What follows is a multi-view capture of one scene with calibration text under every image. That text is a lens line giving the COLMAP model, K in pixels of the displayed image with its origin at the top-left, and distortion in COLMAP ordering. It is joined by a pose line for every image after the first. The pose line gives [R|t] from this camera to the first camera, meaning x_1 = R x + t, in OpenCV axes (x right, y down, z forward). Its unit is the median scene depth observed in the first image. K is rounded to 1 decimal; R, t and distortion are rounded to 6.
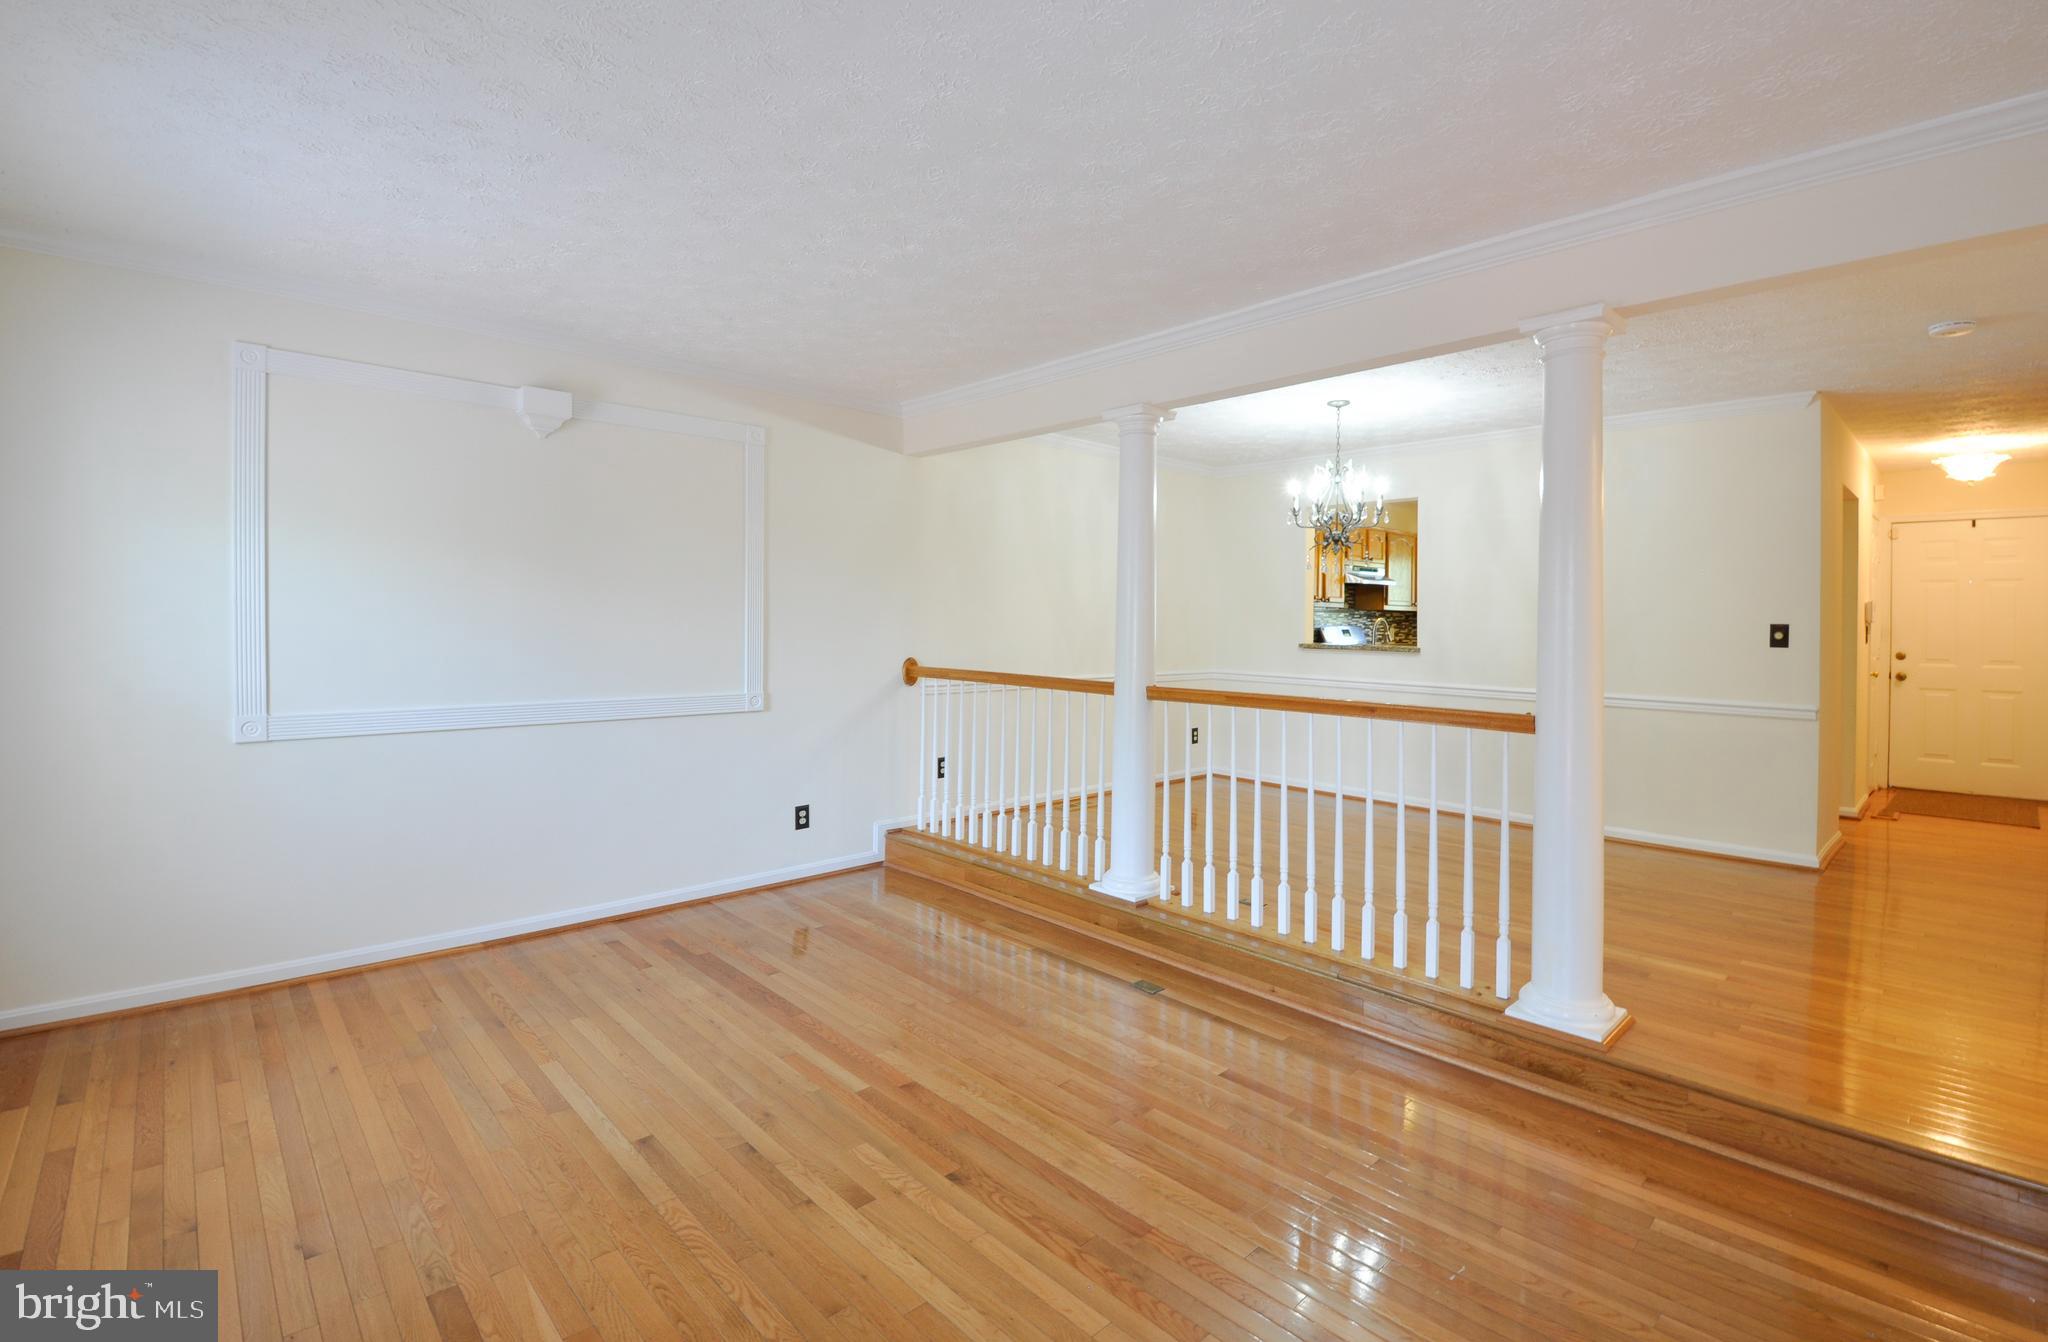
lens RADIAL K [[915.6, 0, 1031.7], [0, 915.6, 627.4], [0, 0, 1]] dist [-0.020693, -0.000336]
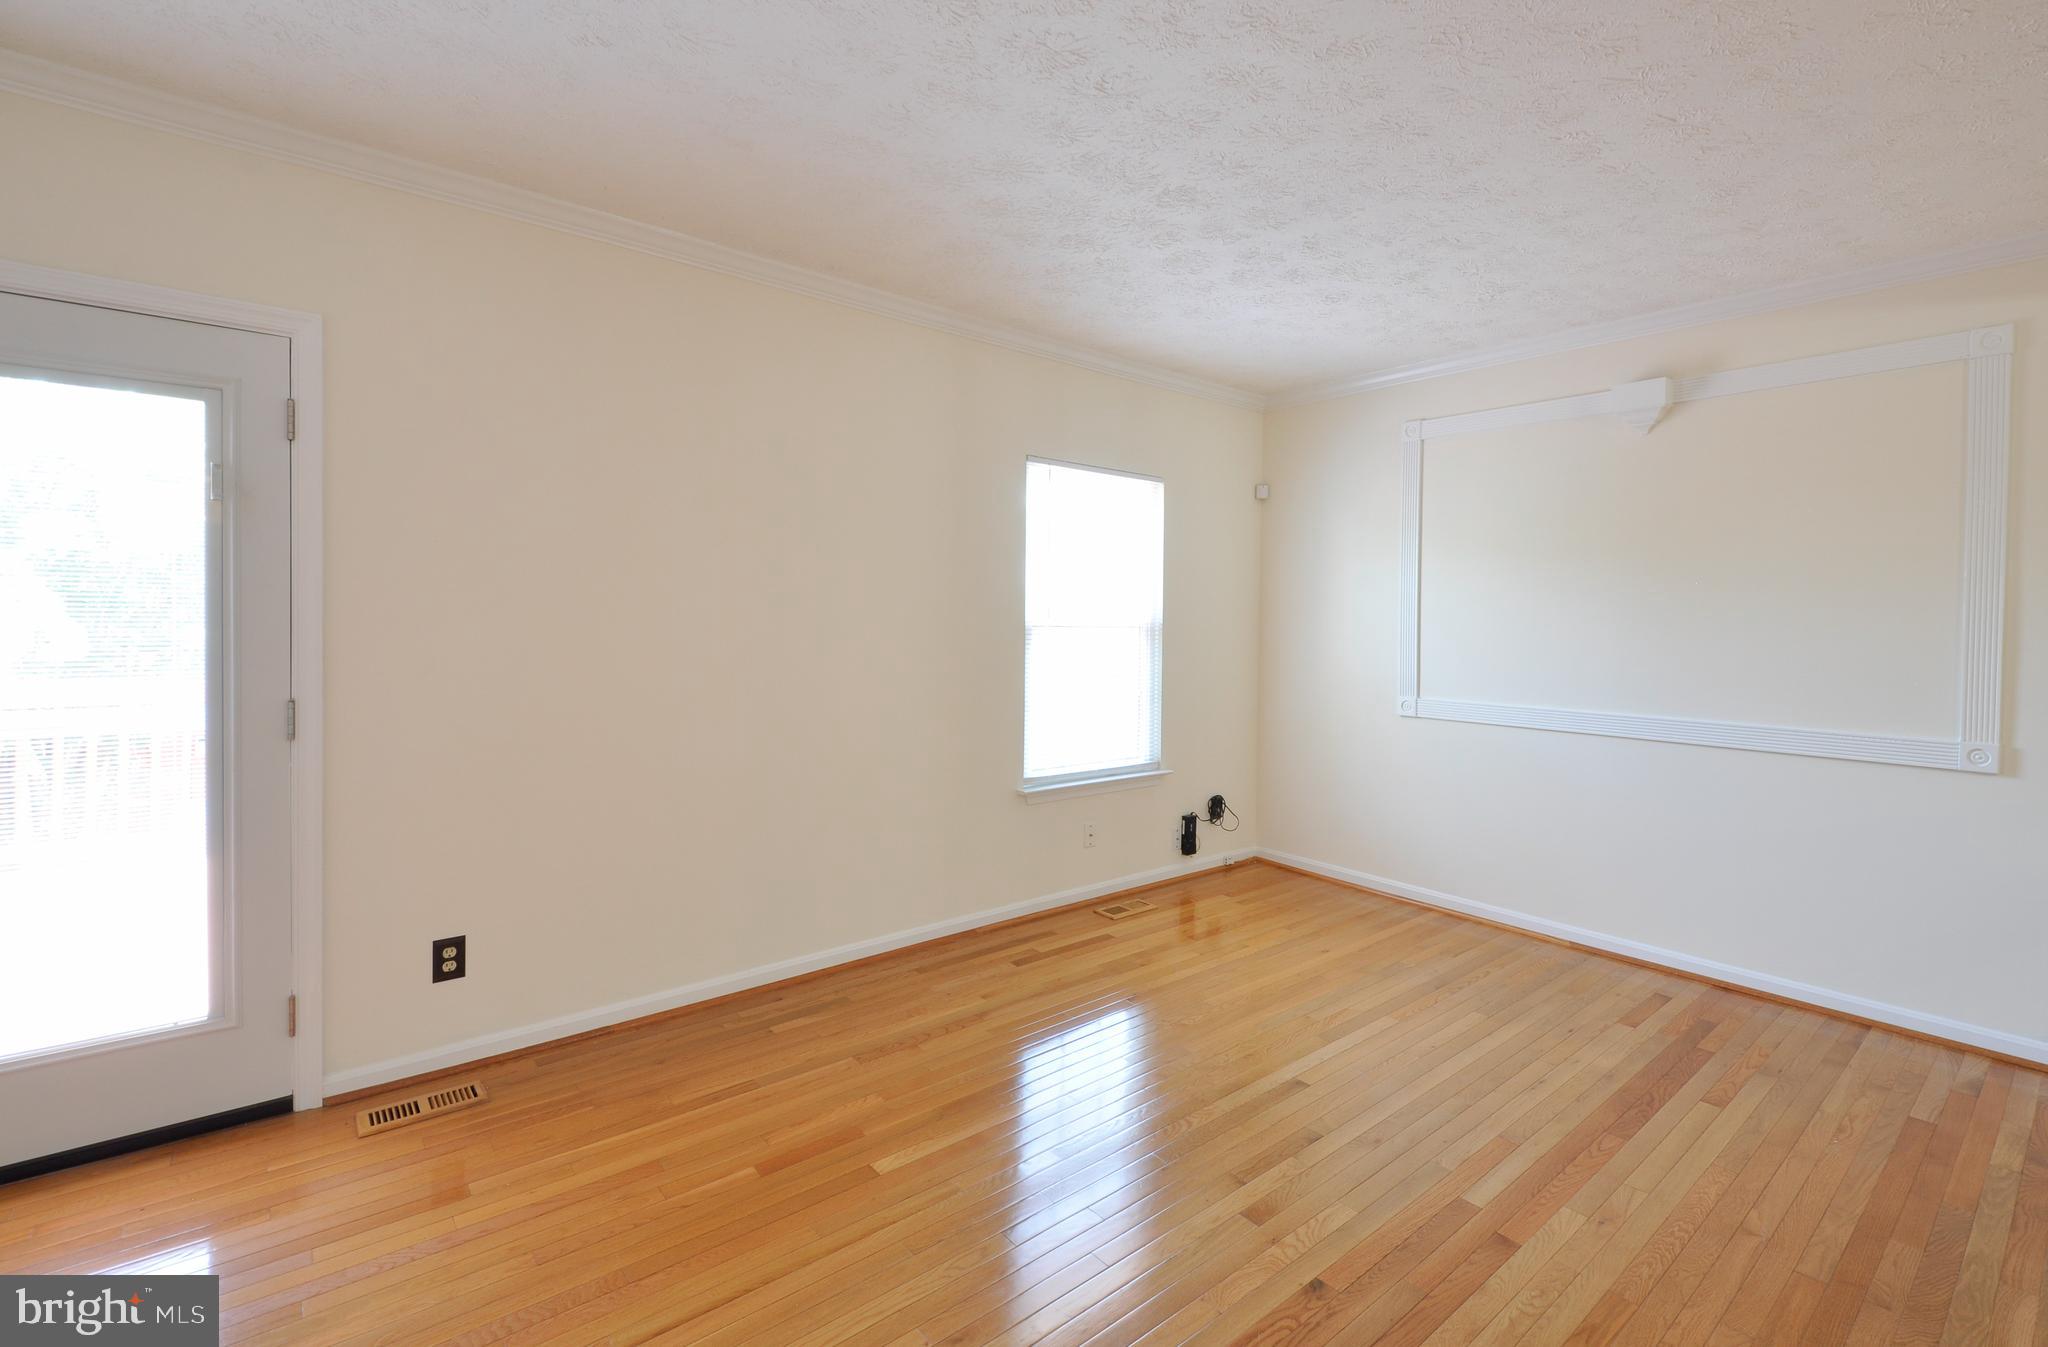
lens RADIAL K [[876.9, 0, 1033.9], [0, 876.9, 645.6], [0, 0, 1]] dist [-0.000223, -0.000143]
pose [[-0.047874, 0.021550, -0.998621, 0.485022], [-0.019126, 0.999564, 0.022488, 0.001544], [0.998670, 0.020177, -0.047441, 0.514395]]
